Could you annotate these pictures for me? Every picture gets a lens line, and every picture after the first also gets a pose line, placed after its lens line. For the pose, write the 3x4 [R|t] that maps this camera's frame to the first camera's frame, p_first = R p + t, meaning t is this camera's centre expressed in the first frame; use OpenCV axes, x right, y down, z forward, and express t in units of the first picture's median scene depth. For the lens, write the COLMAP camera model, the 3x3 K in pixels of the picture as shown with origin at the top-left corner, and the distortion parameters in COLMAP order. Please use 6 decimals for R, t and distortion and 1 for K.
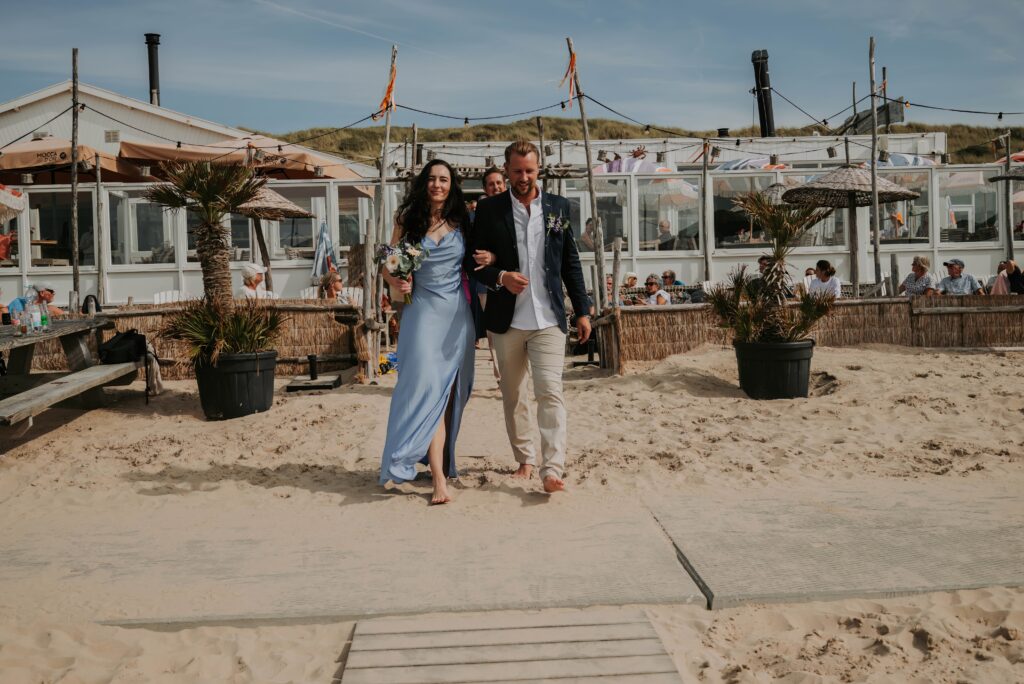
lens RADIAL K [[1086.3, 0, 512.0], [0, 1086.3, 342.0], [0, 0, 1]] dist [-0.001126, -0.010563]
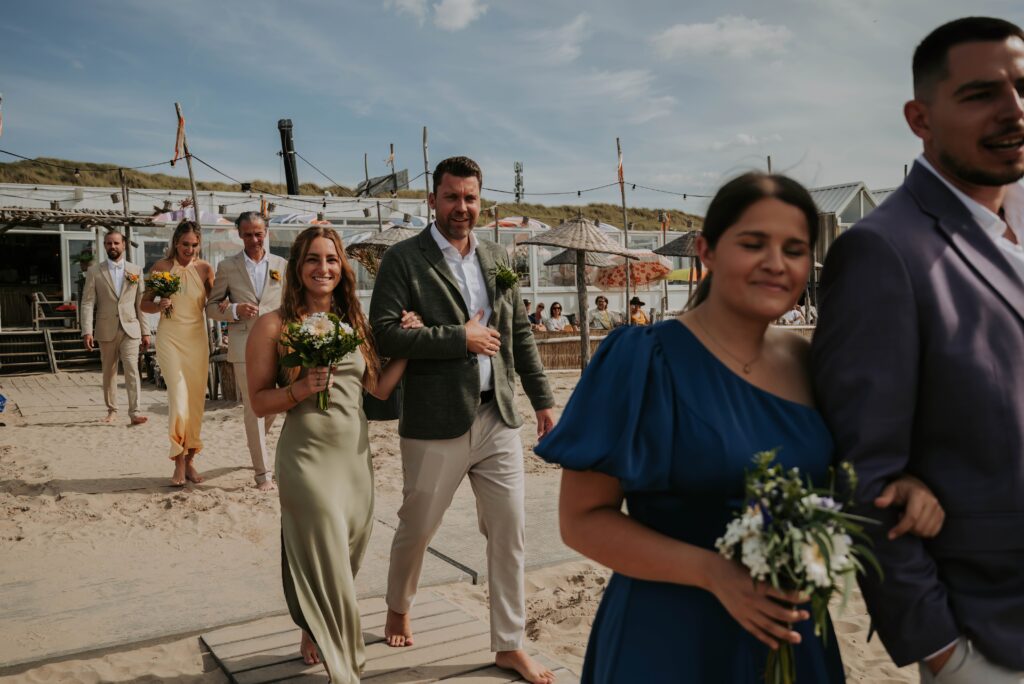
lens RADIAL K [[957.4, 0, 512.0], [0, 957.4, 342.0], [0, 0, 1]] dist [-0.008870, 0.002009]
pose [[0.880508, -0.014383, 0.473812, -0.109626], [0.028031, 0.999370, -0.021755, -0.005565], [-0.473201, 0.032437, 0.880357, -0.011749]]
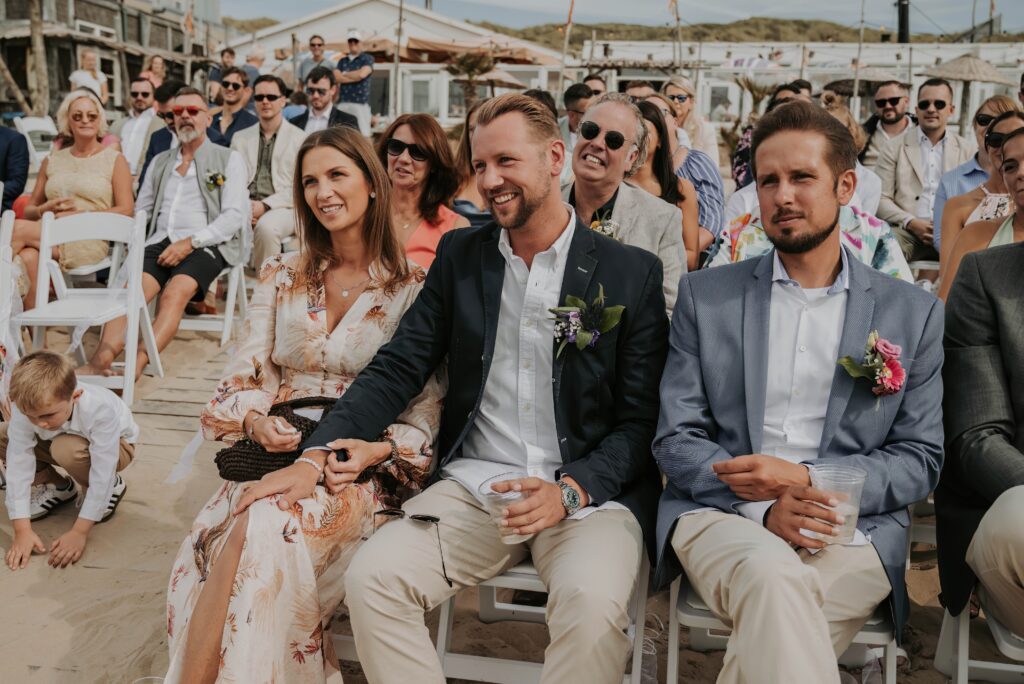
lens RADIAL K [[1097.0, 0, 512.0], [0, 1097.0, 342.0], [0, 0, 1]] dist [0.004312, -0.000067]
pose [[0.976876, 0.079065, -0.198652, 0.187607], [-0.060888, 0.993517, 0.096006, 0.131216], [0.204955, -0.081690, 0.975356, -0.792985]]
